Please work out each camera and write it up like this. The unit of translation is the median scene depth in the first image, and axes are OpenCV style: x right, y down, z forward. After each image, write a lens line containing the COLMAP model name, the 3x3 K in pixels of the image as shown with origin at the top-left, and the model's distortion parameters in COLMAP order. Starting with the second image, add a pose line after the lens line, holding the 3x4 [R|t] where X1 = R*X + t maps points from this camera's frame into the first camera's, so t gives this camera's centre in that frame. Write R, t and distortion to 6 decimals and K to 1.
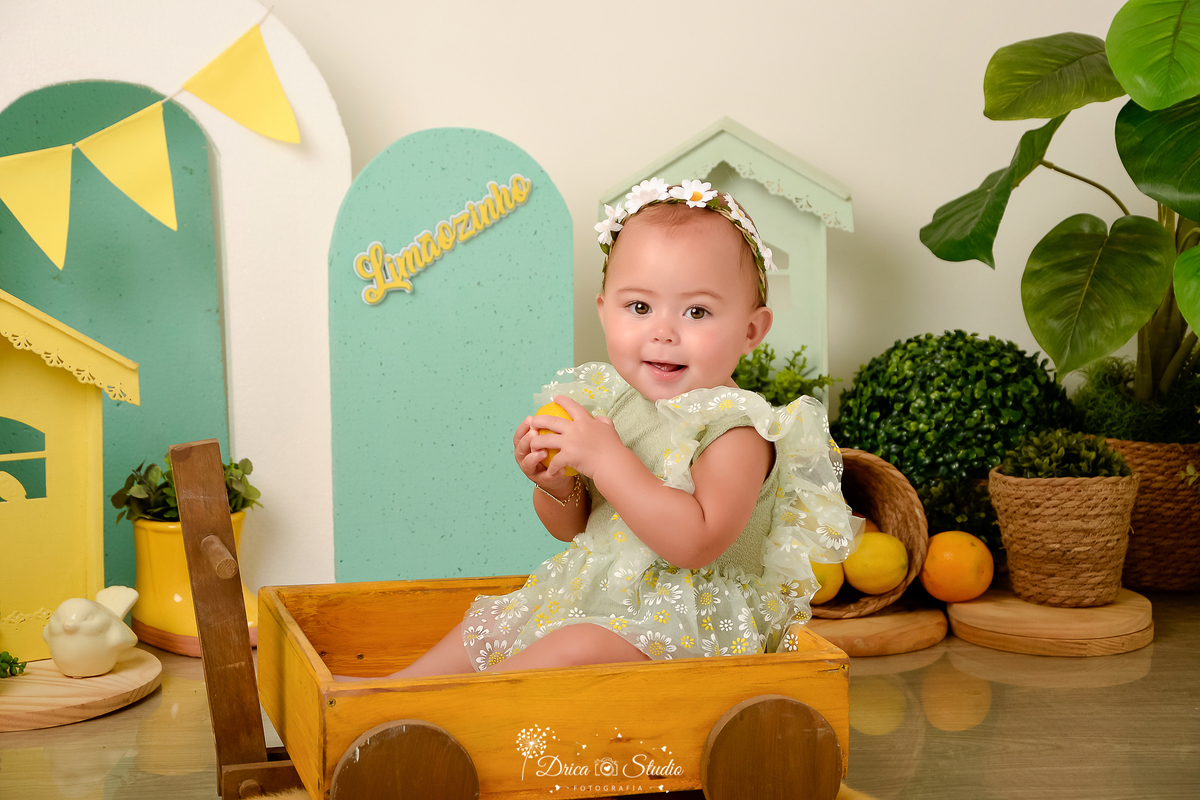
lens RADIAL K [[2909.7, 0, 582.3], [0, 2909.7, 392.3], [0, 0, 1]] dist [0.673989, 0.000000]
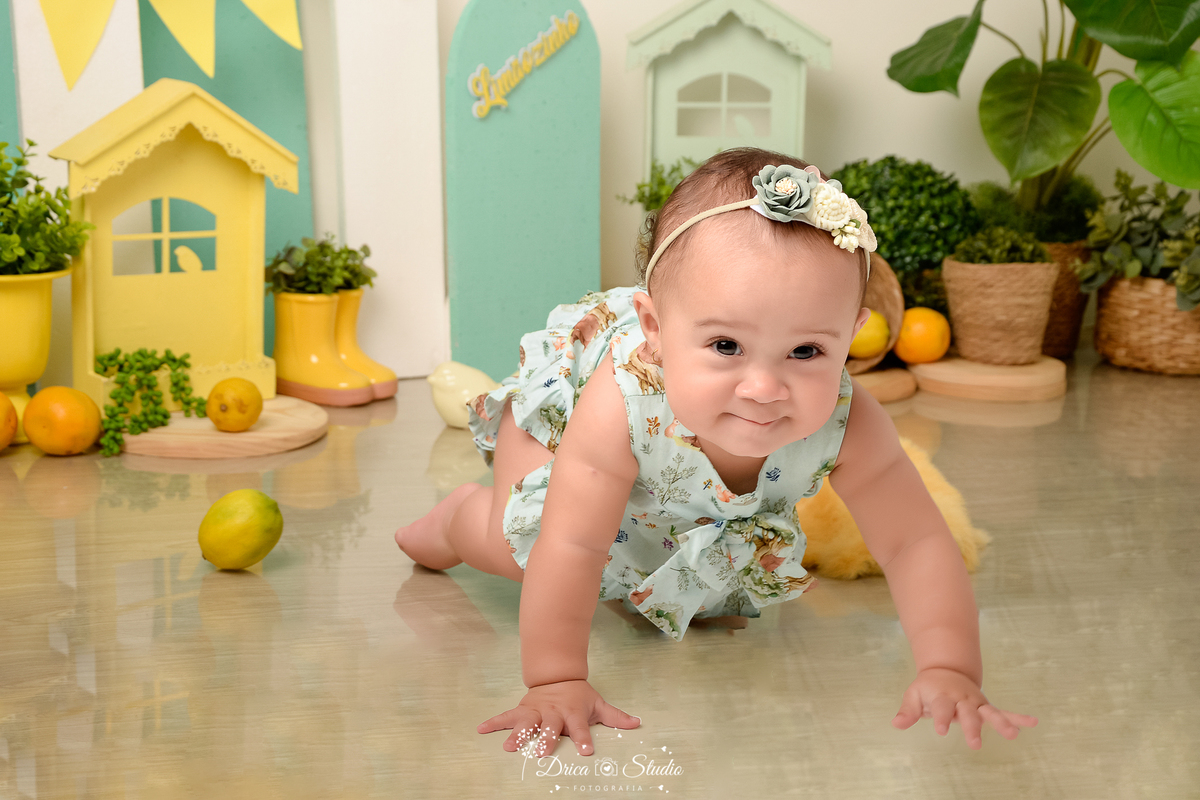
lens RADIAL K [[2046.5, 0, 595.4], [0, 2046.5, 394.3], [0, 0, 1]] dist [0.316380, 0.000000]
pose [[0.980978, -0.003053, 0.194097, -0.182015], [-0.007355, 0.998574, 0.052881, 0.037799], [-0.193982, -0.053303, 0.979556, 0.151754]]
